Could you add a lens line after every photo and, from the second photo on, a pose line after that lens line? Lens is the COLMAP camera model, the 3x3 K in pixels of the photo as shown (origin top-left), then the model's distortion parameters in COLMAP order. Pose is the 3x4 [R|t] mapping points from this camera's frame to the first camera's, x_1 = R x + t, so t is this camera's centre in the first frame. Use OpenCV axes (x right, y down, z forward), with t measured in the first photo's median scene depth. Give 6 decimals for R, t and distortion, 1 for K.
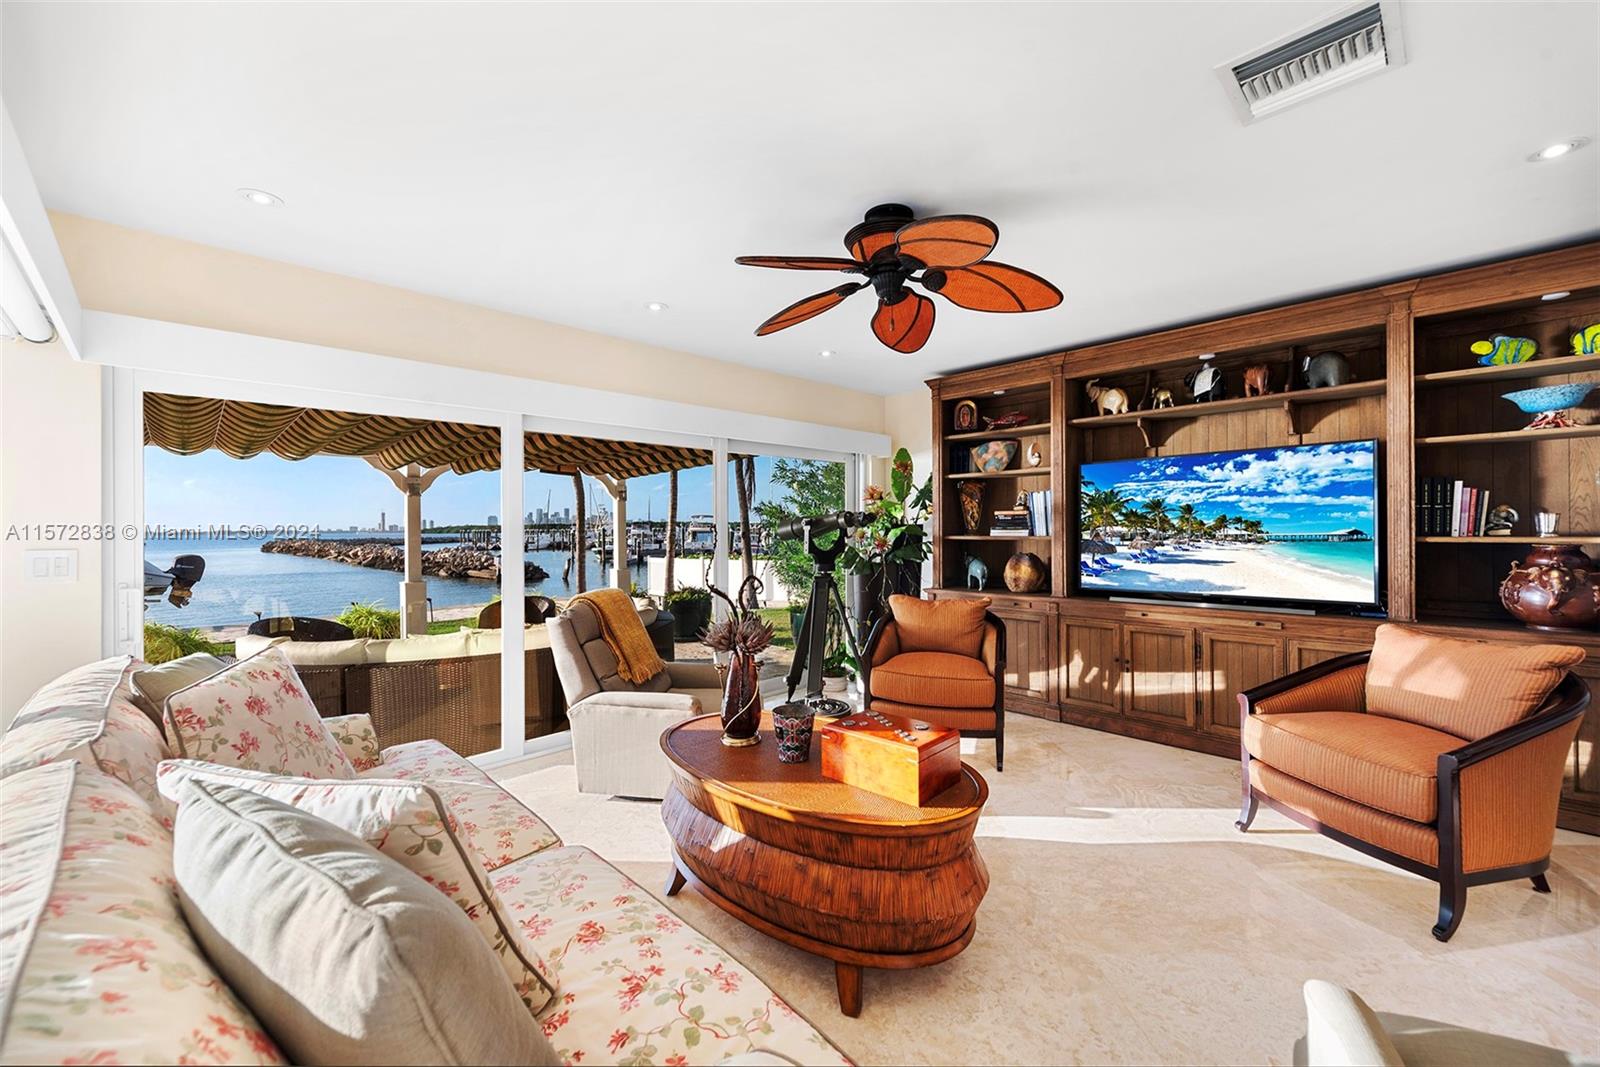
lens RADIAL K [[635.4, 0, 796.4], [0, 635.4, 529.9], [0, 0, 1]] dist [0.003562, -0.001142]
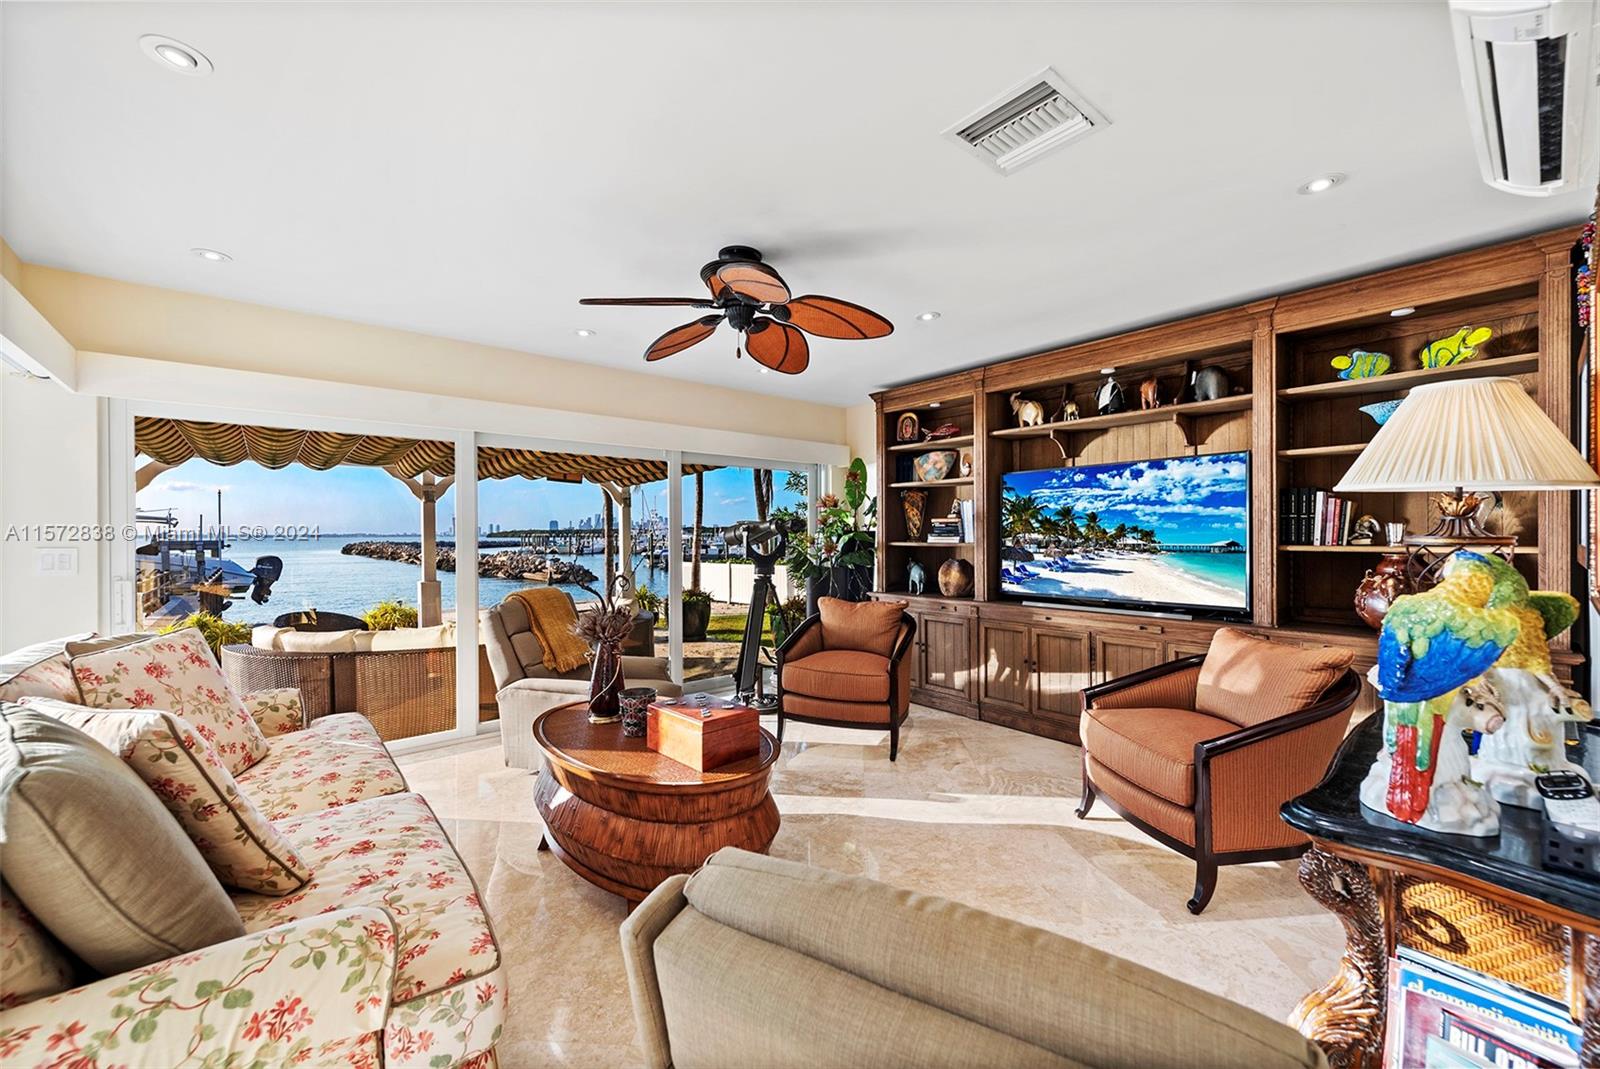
lens RADIAL K [[635.4, 0, 803.7], [0, 635.4, 540.5], [0, 0, 1]] dist [0.003562, -0.001142]
pose [[0.997347, 0.006615, -0.072493, 0.280423], [-0.006106, 0.999955, 0.007235, -0.000190], [0.072538, -0.006773, 0.997343, -0.091024]]
